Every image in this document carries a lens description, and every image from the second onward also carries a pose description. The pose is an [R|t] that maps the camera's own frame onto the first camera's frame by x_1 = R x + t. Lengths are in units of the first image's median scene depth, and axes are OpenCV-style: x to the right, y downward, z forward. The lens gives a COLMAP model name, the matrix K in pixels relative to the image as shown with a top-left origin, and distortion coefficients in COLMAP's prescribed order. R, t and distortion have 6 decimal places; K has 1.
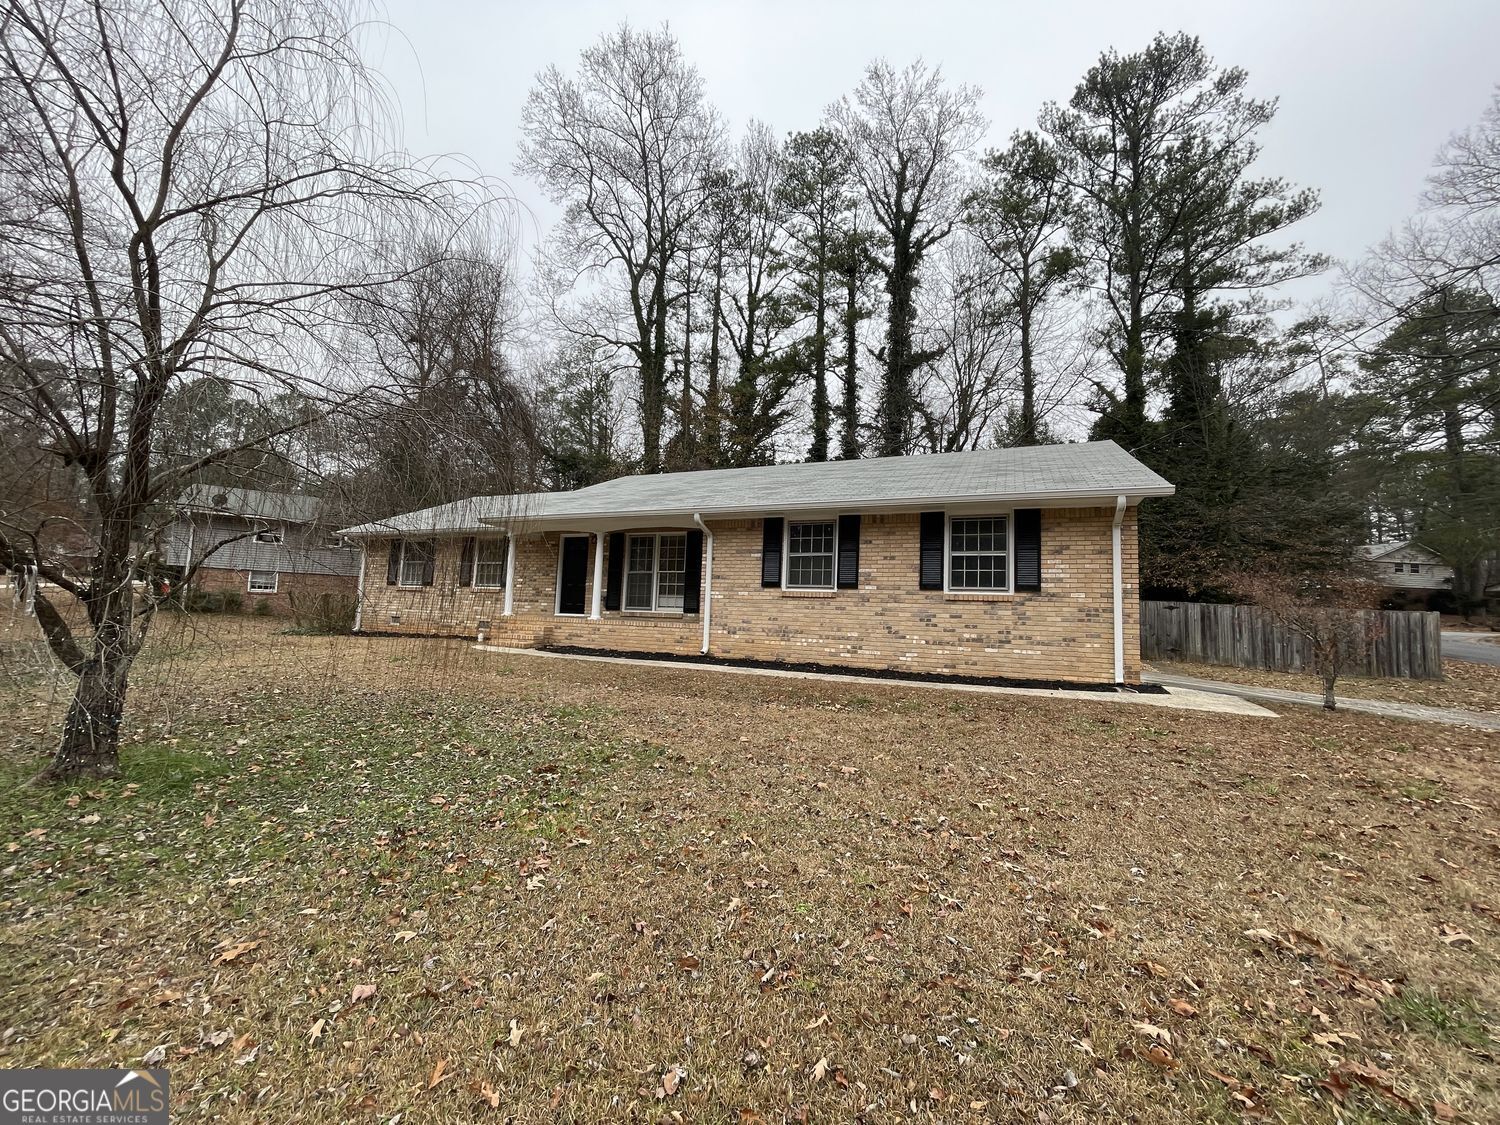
lens RADIAL K [[603.3, 0, 747.3], [0, 603.3, 567.8], [0, 0, 1]] dist [-0.001606, 0.002717]
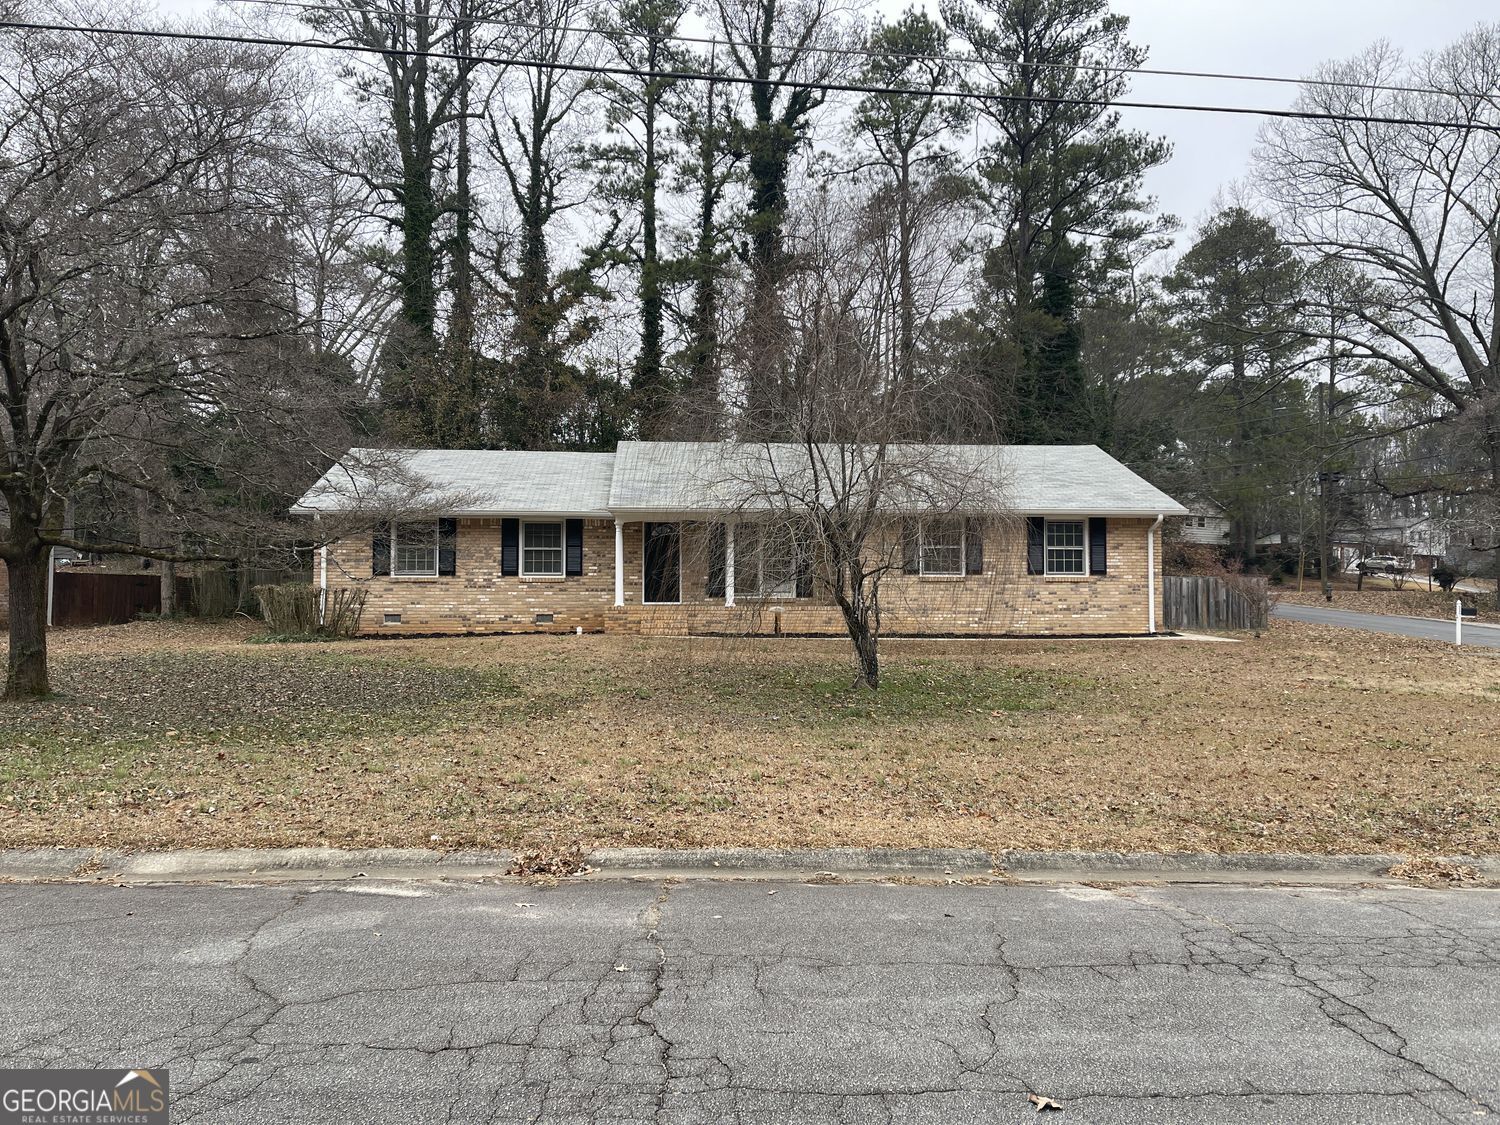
lens RADIAL K [[1163.2, 0, 747.8], [0, 1163.2, 568.0], [0, 0, 1]] dist [0.086822, -0.079414]
pose [[0.877898, -0.021797, 0.478352, -1.308071], [-0.006878, 0.998286, 0.058113, -0.108313], [-0.478799, -0.054308, 0.876243, -0.860206]]
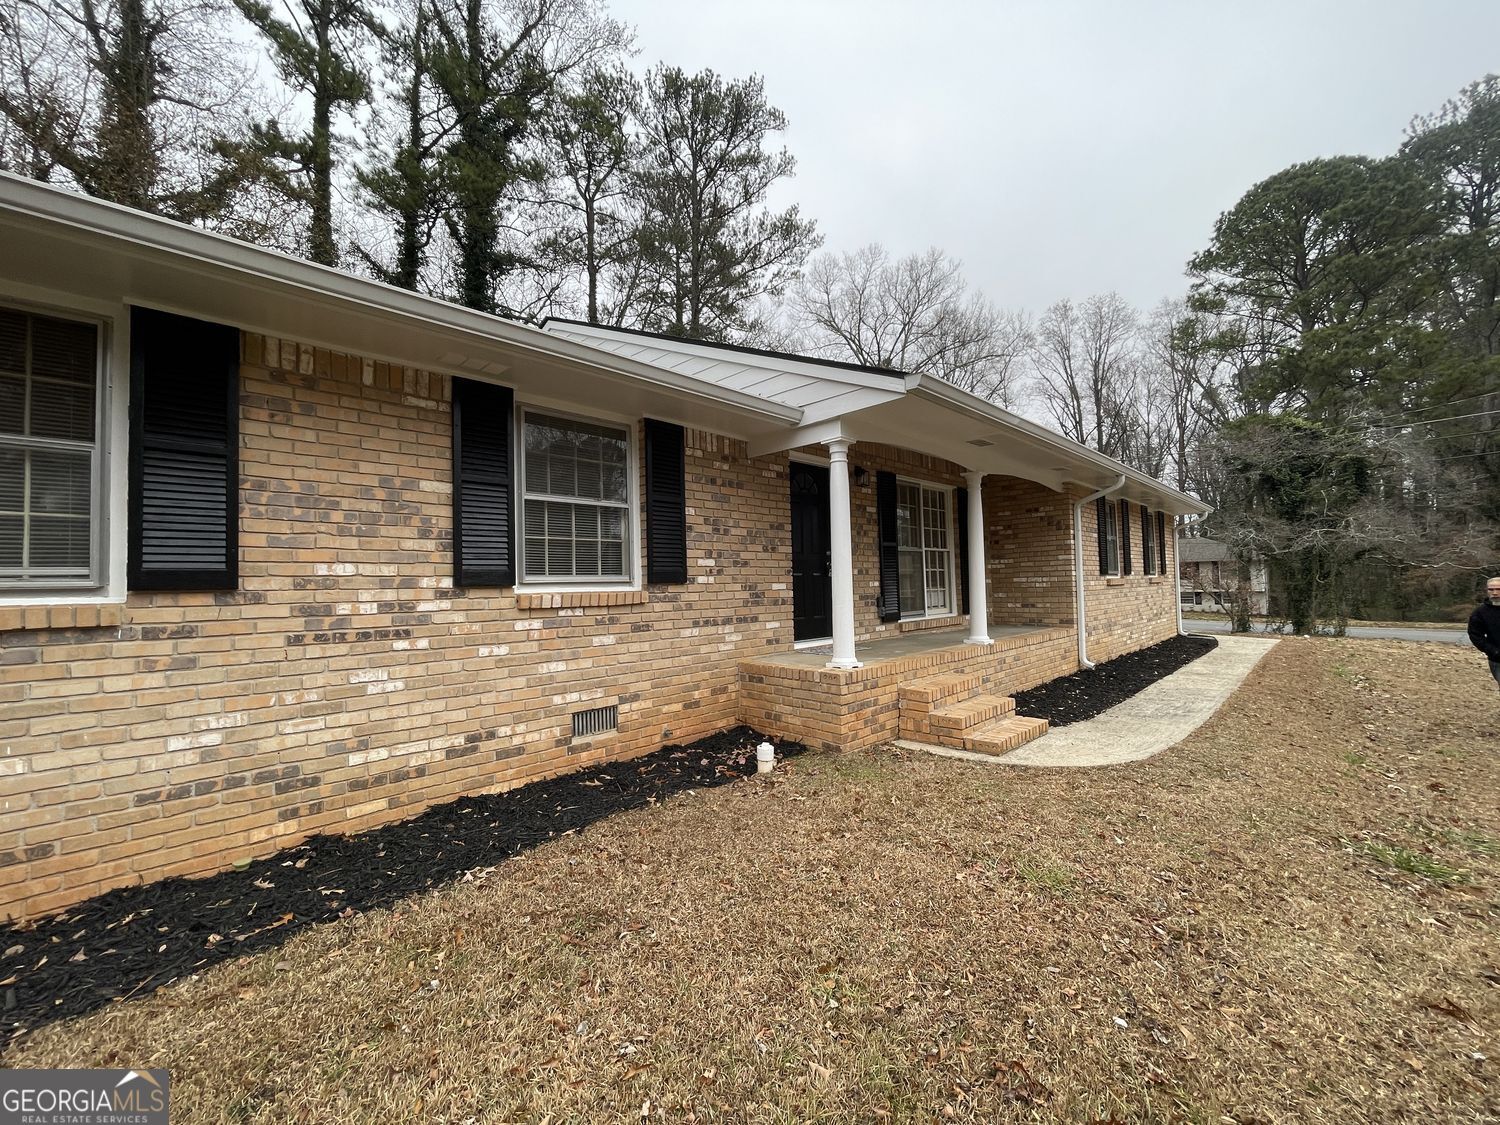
lens RADIAL K [[604.2, 0, 747.0], [0, 604.2, 566.7], [0, 0, 1]] dist [-0.004839, 0.006315]
pose [[0.349124, -0.018385, 0.936896, -0.884366], [-0.046628, 0.998228, 0.036964, 0.011564], [-0.935916, -0.056590, 0.347649, 1.106304]]
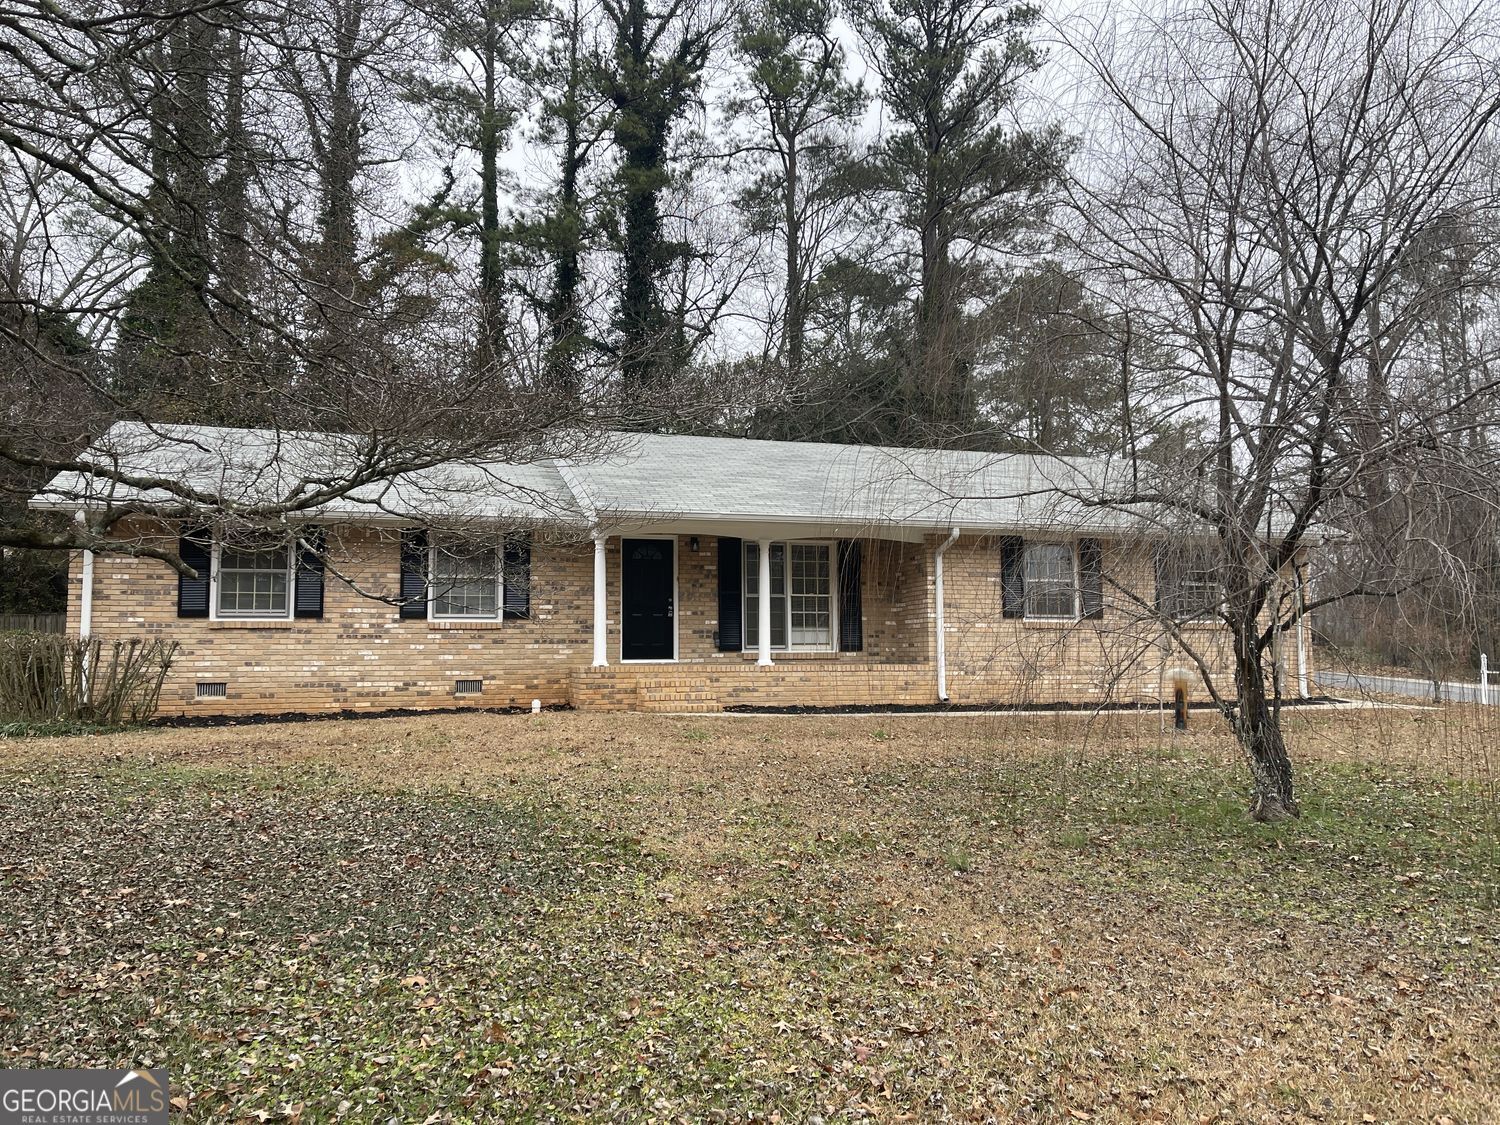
lens RADIAL K [[1163.2, 0, 747.8], [0, 1163.2, 568.0], [0, 0, 1]] dist [0.086822, -0.079414]
pose [[0.744973, 0.011933, 0.666988, -1.279617], [-0.022263, 0.999728, 0.006981, -0.039417], [-0.666723, -0.020050, 0.745035, 0.013286]]
